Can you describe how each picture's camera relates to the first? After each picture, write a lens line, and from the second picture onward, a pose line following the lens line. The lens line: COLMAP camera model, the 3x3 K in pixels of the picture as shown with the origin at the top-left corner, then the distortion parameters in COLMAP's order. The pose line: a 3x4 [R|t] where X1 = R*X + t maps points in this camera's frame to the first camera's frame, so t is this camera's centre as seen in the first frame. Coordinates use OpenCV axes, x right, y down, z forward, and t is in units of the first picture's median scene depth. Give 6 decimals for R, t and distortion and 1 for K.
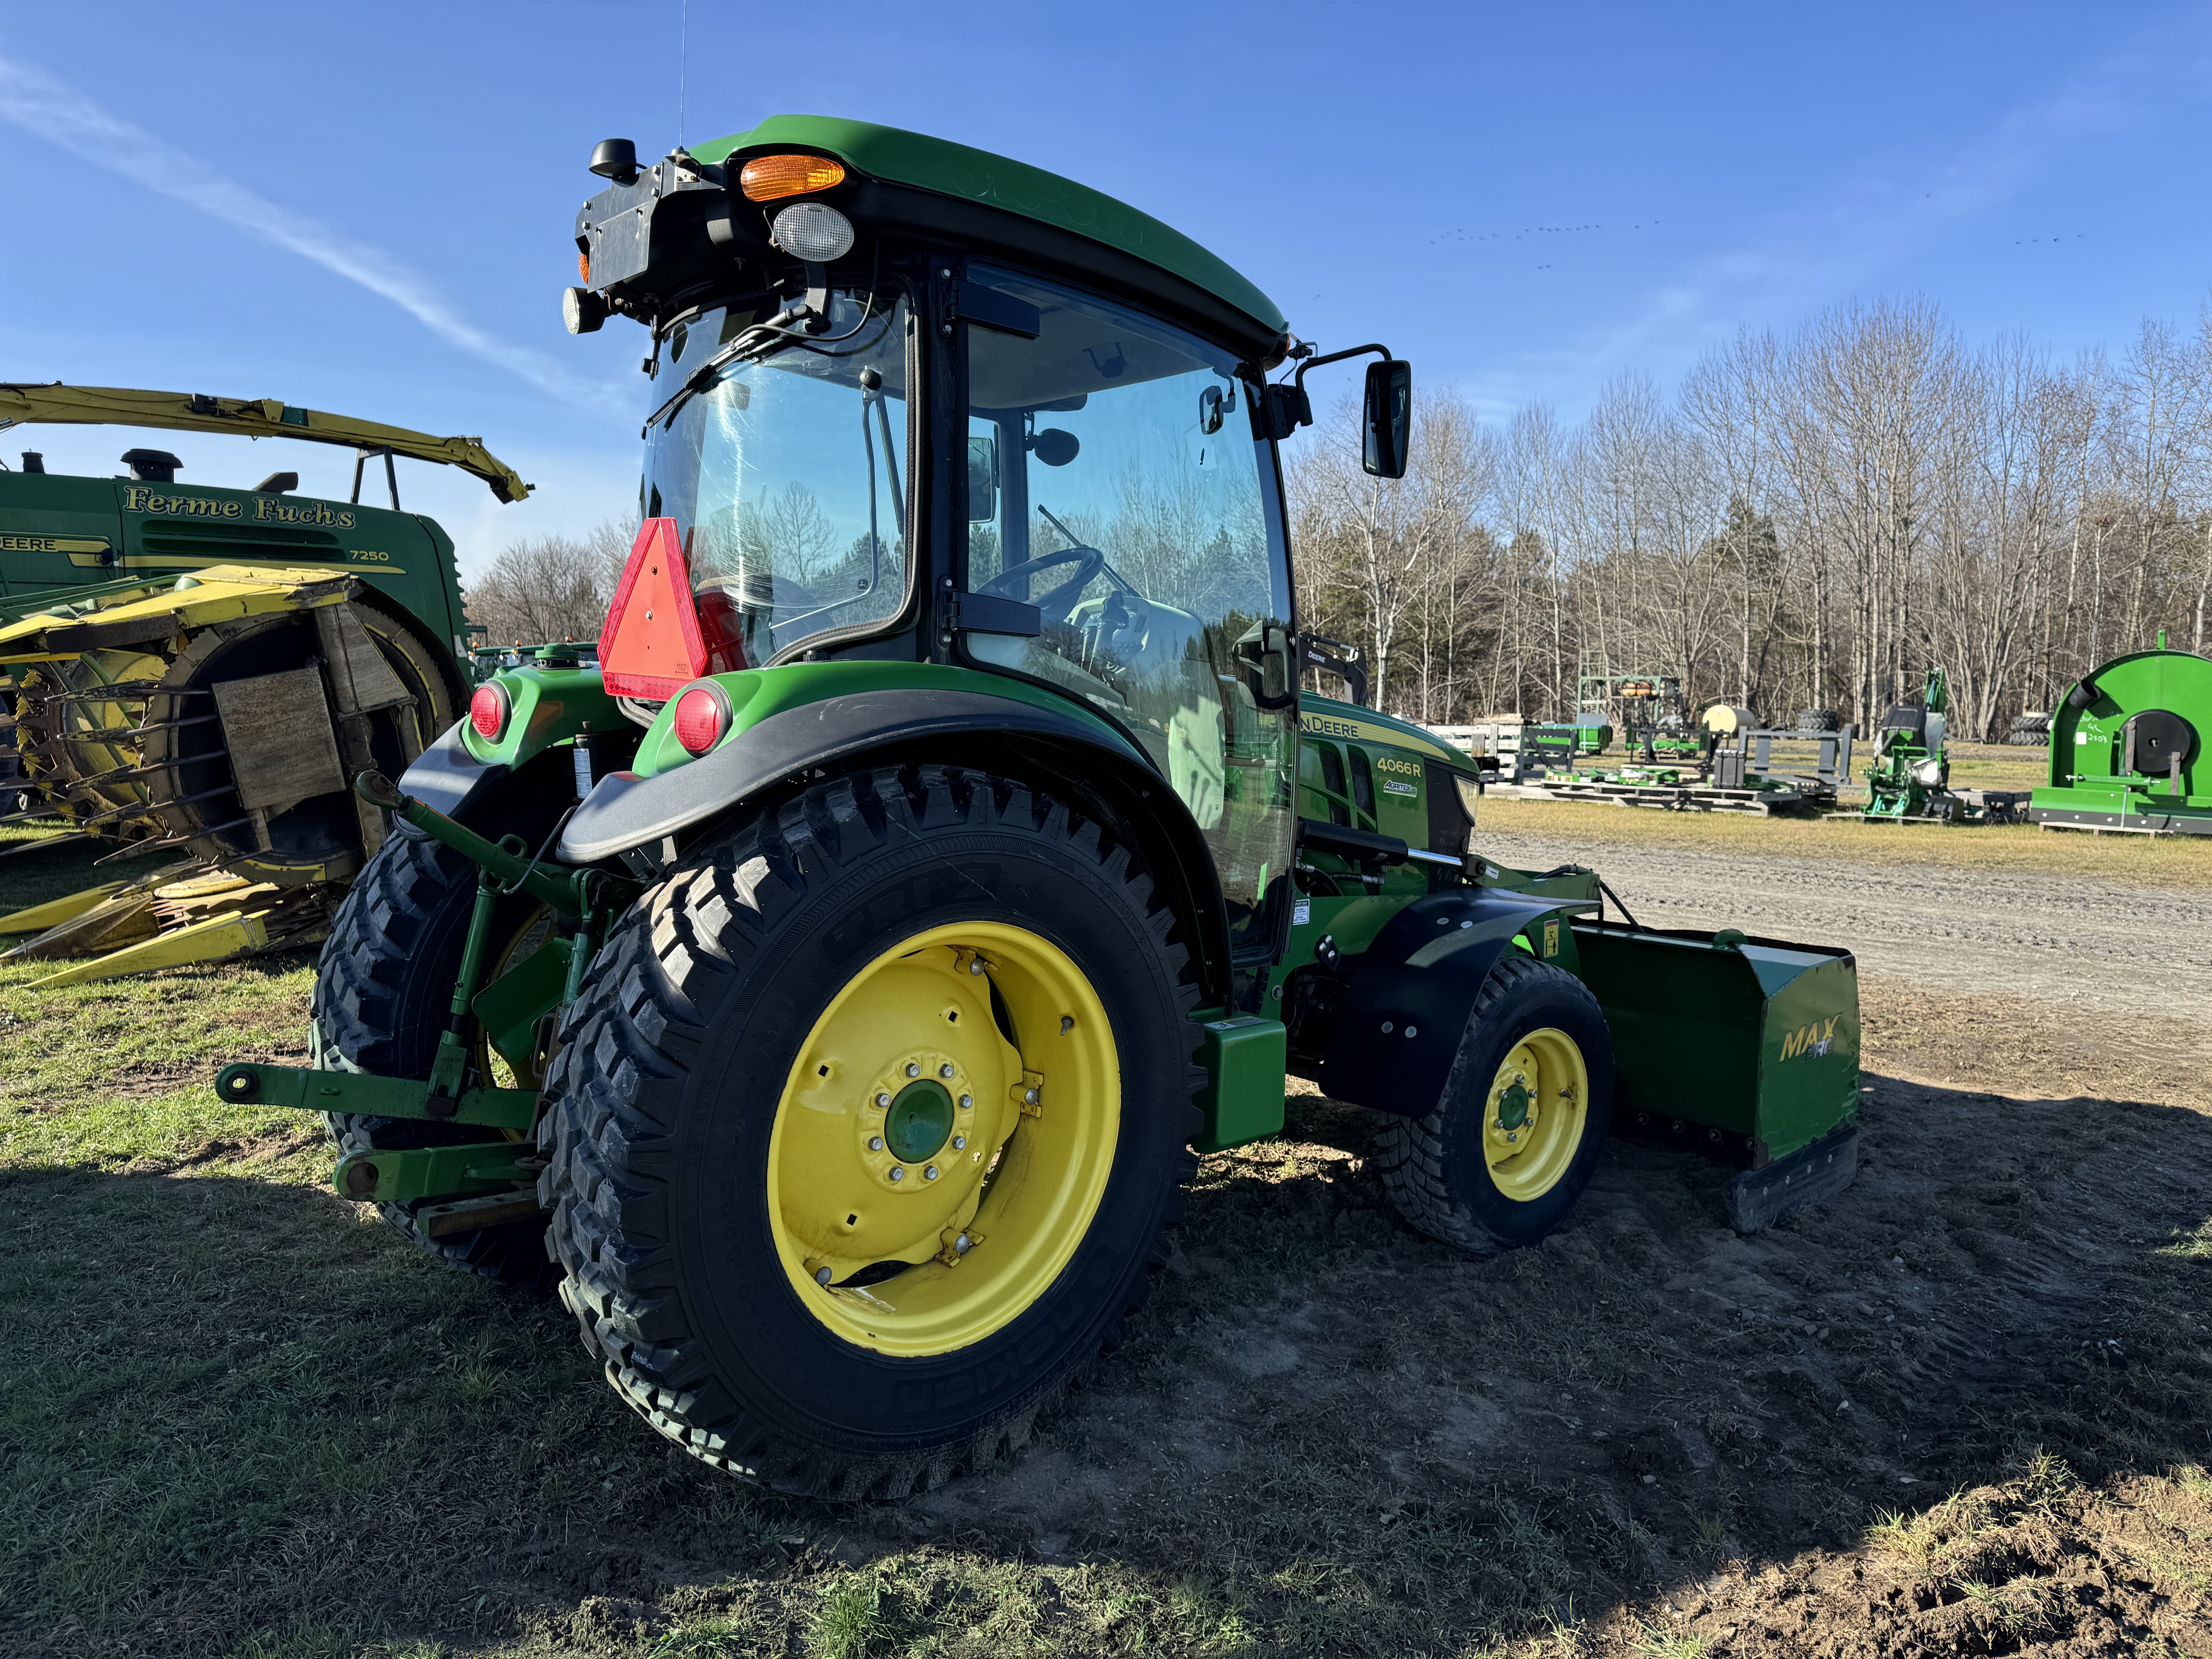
lens RADIAL K [[1577.2, 0, 1113.1], [0, 1577.2, 823.0], [0, 0, 1]] dist [0.017488, -0.011430]
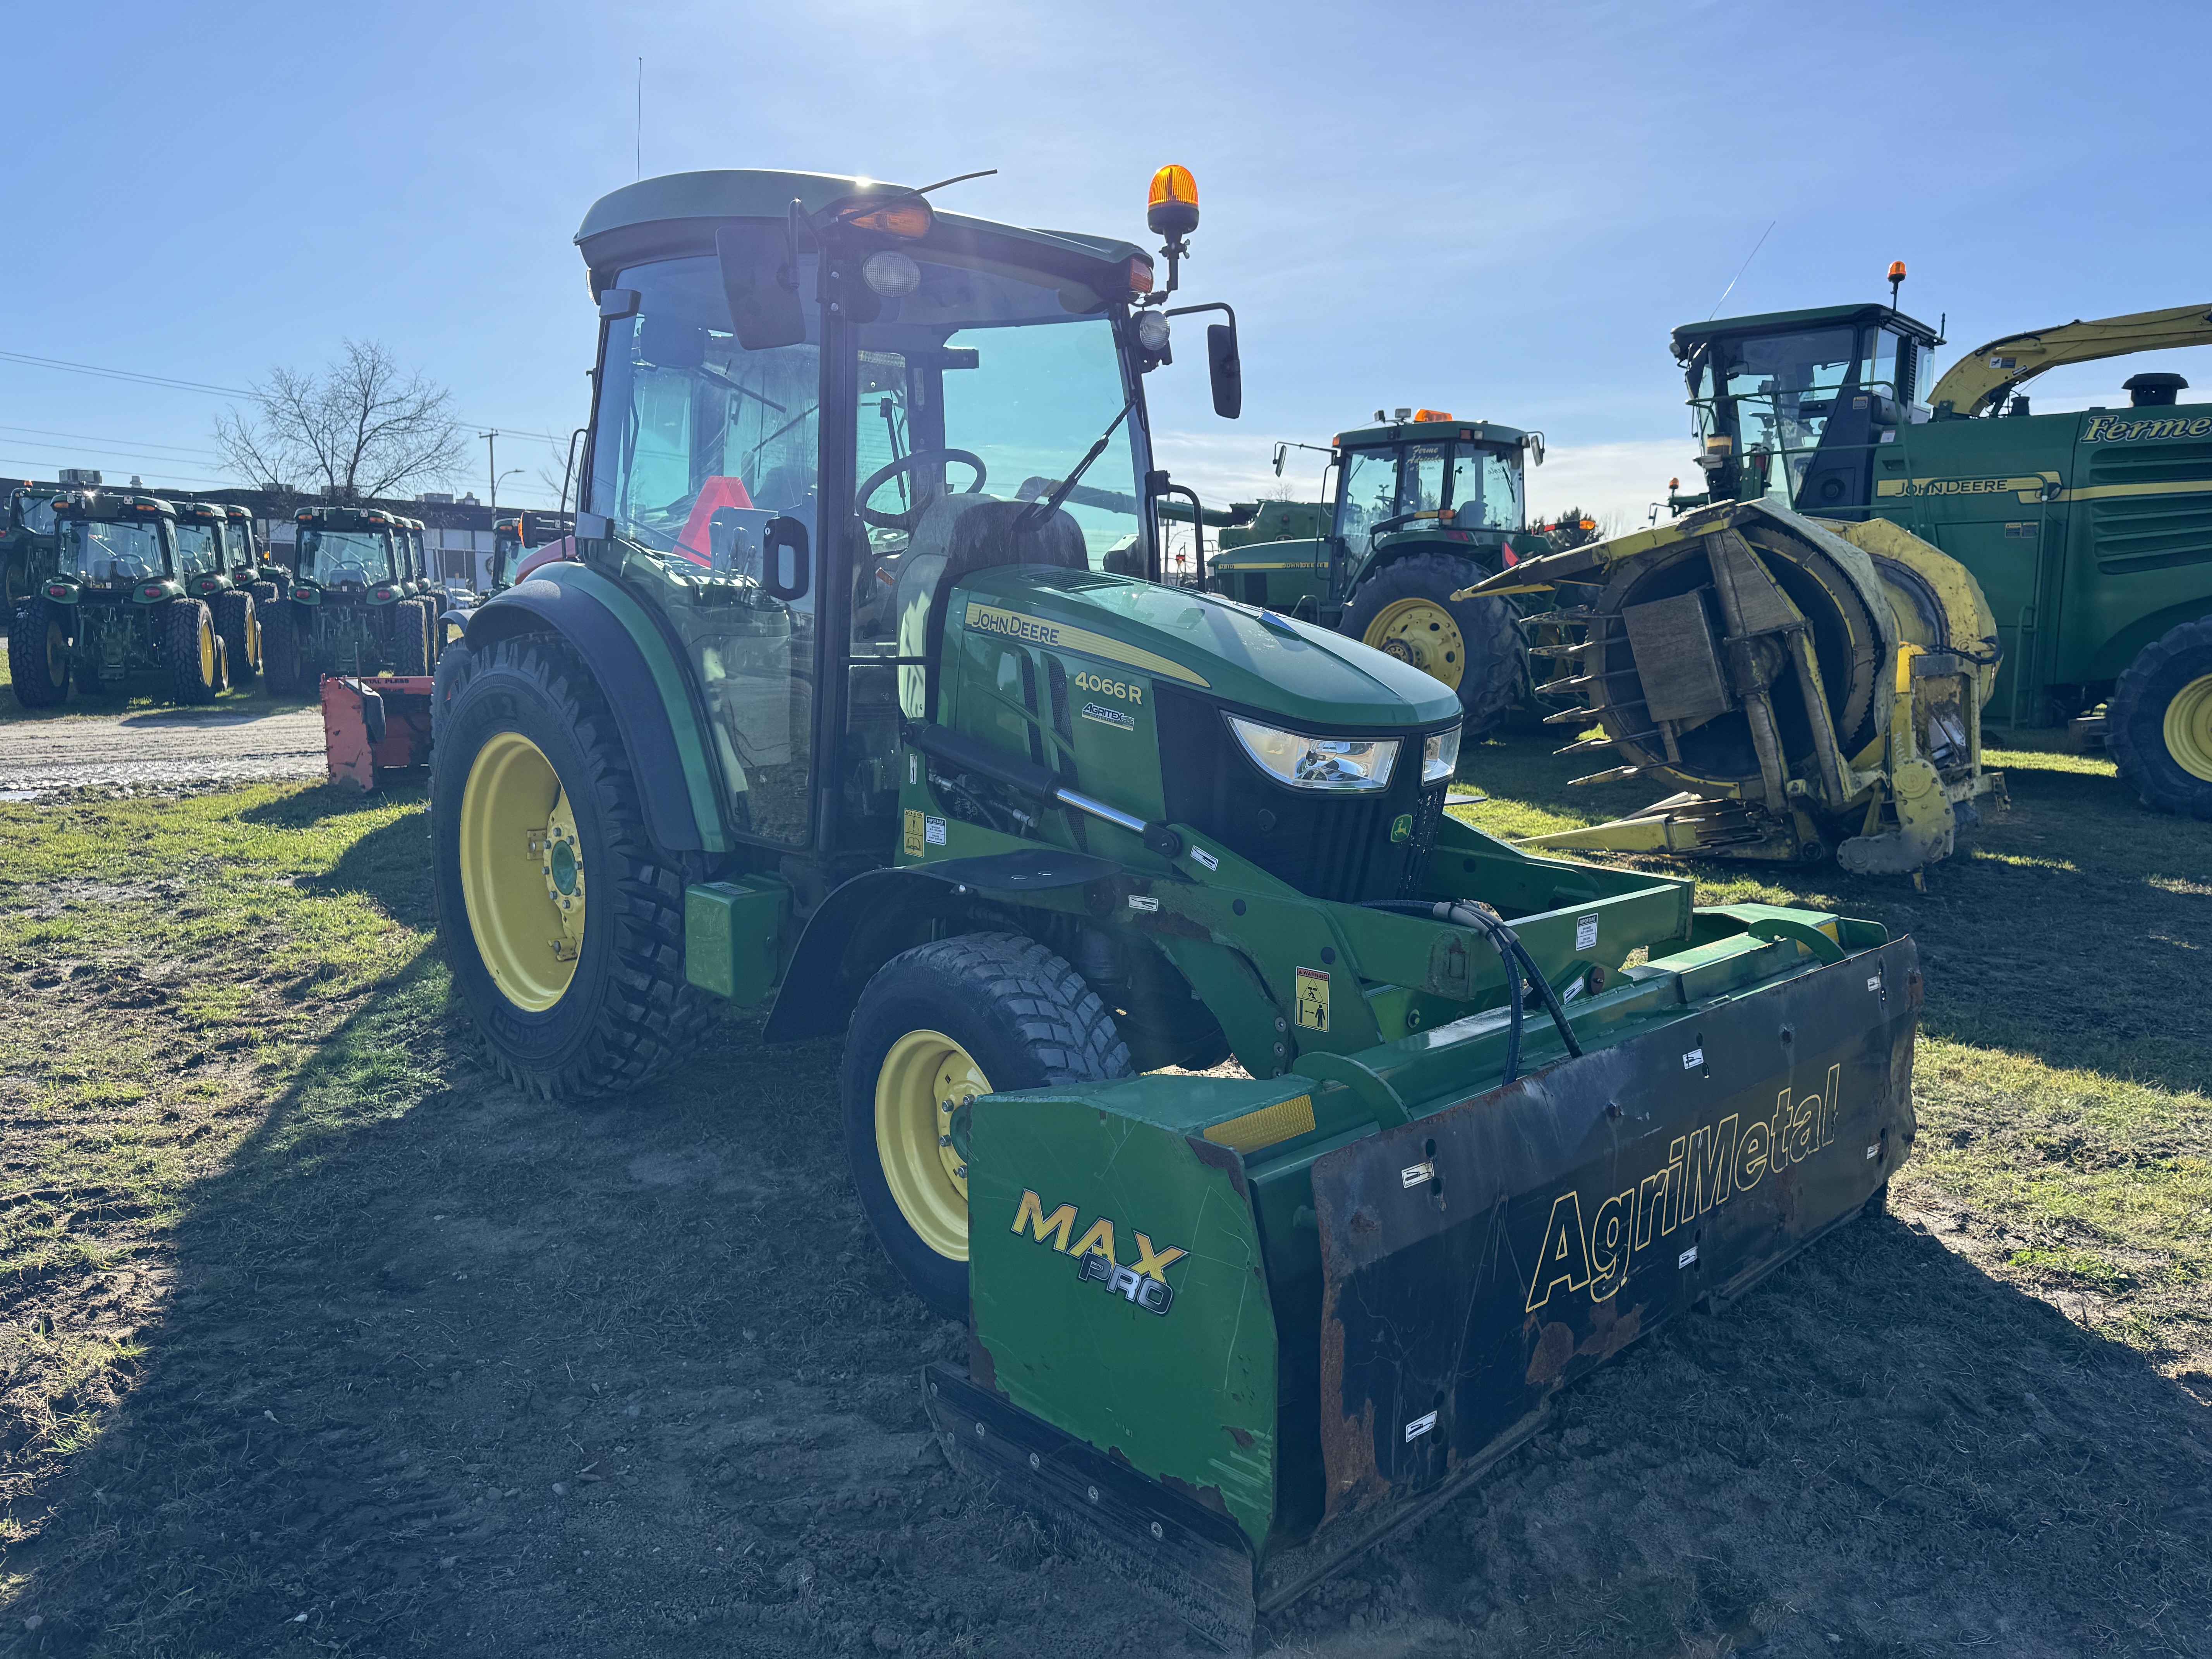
lens RADIAL K [[1577.2, 0, 1113.4], [0, 1577.2, 823.0], [0, 0, 1]] dist [0.017488, -0.011430]
pose [[0.034678, 0.130283, -0.990870, 0.552194], [-0.103314, 0.986622, 0.126109, -0.039187], [0.994044, 0.097997, 0.047674, 0.571532]]
